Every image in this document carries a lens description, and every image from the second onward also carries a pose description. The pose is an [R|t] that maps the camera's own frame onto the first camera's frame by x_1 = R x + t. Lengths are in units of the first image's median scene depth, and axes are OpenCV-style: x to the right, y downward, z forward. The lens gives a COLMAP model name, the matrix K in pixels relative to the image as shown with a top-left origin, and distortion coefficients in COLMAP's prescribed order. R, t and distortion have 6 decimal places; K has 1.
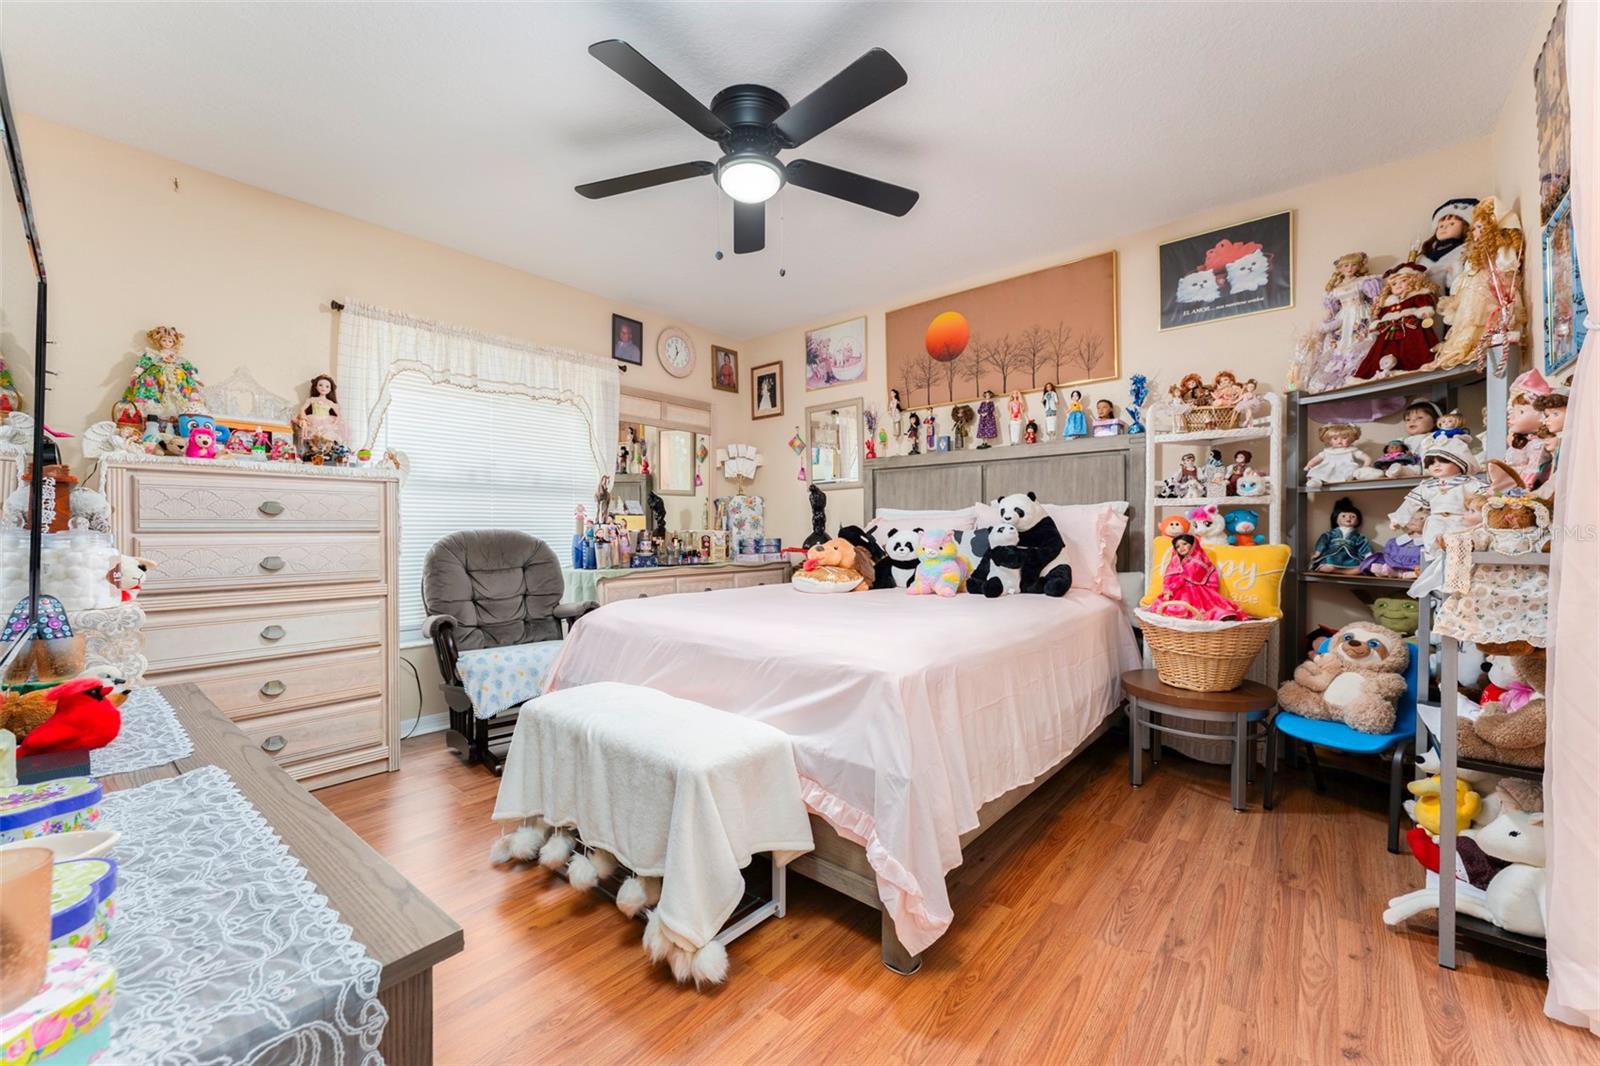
lens RADIAL K [[642.9, 0, 796.1], [0, 642.9, 532.5], [0, 0, 1]] dist [0.000716, -0.000633]
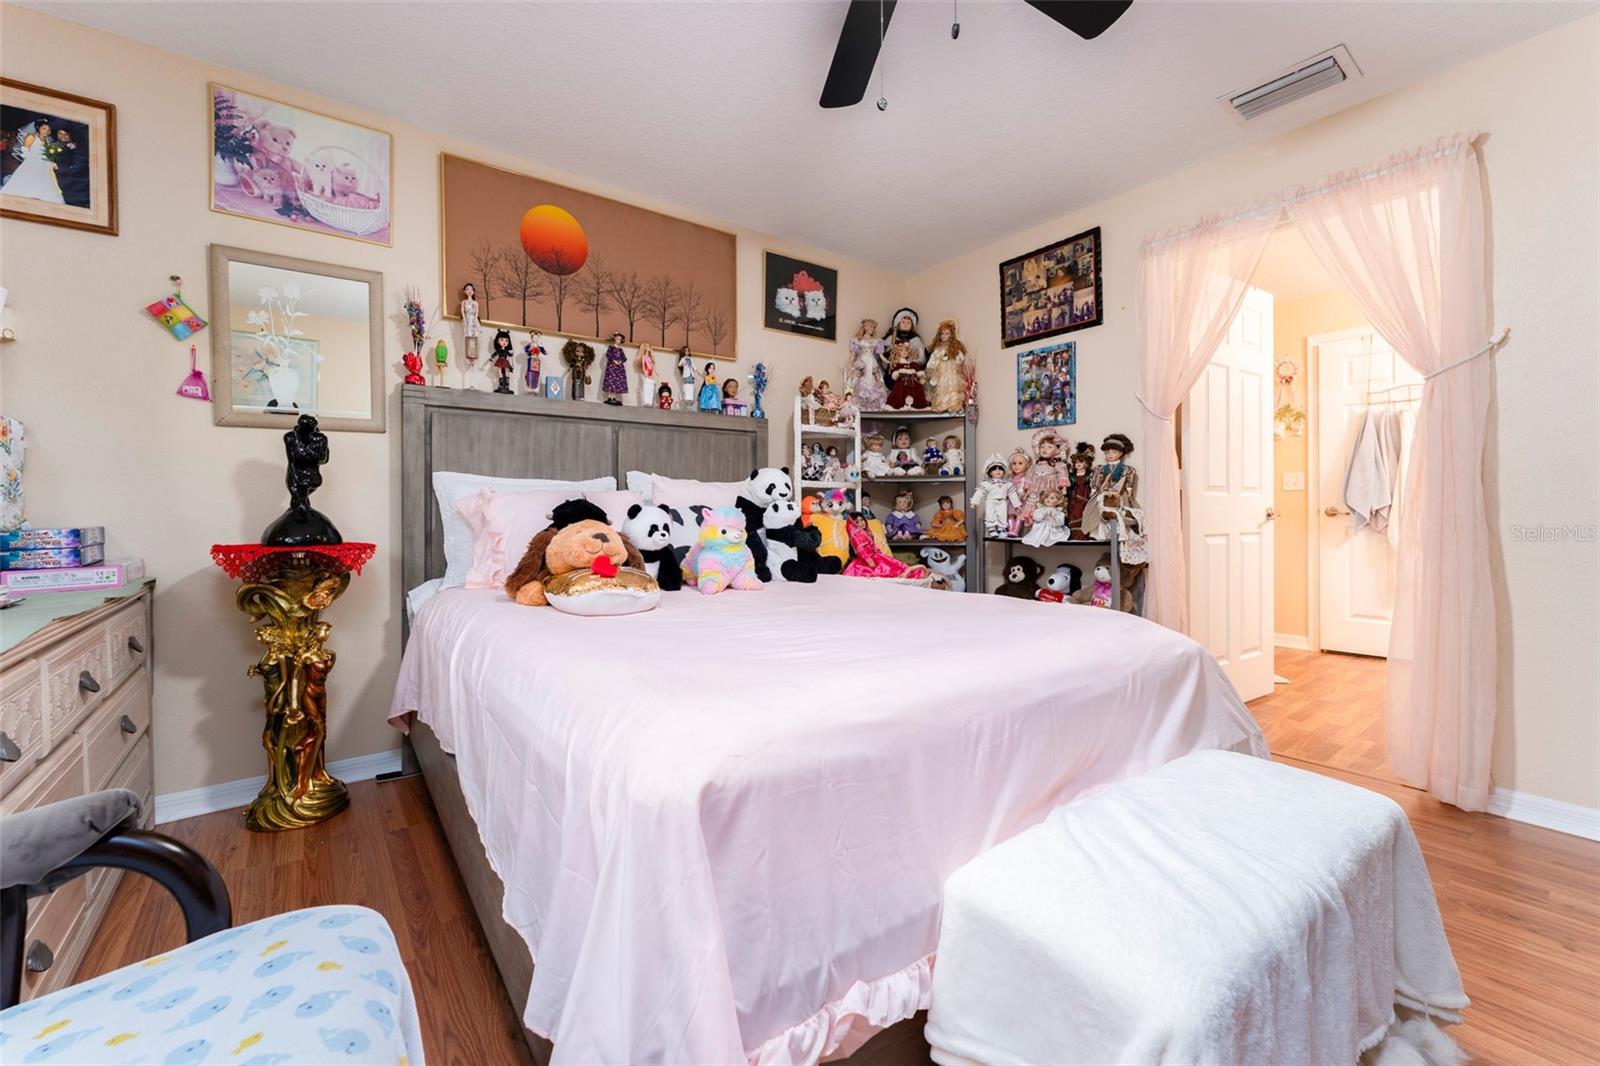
lens RADIAL K [[642.9, 0, 785.6], [0, 642.9, 512.9], [0, 0, 1]] dist [0.000716, -0.000633]
pose [[0.228239, -0.005585, 0.973589, -0.431294], [0.000558, 0.999984, 0.005605, -0.001253], [-0.973605, -0.000736, 0.228238, 0.606953]]
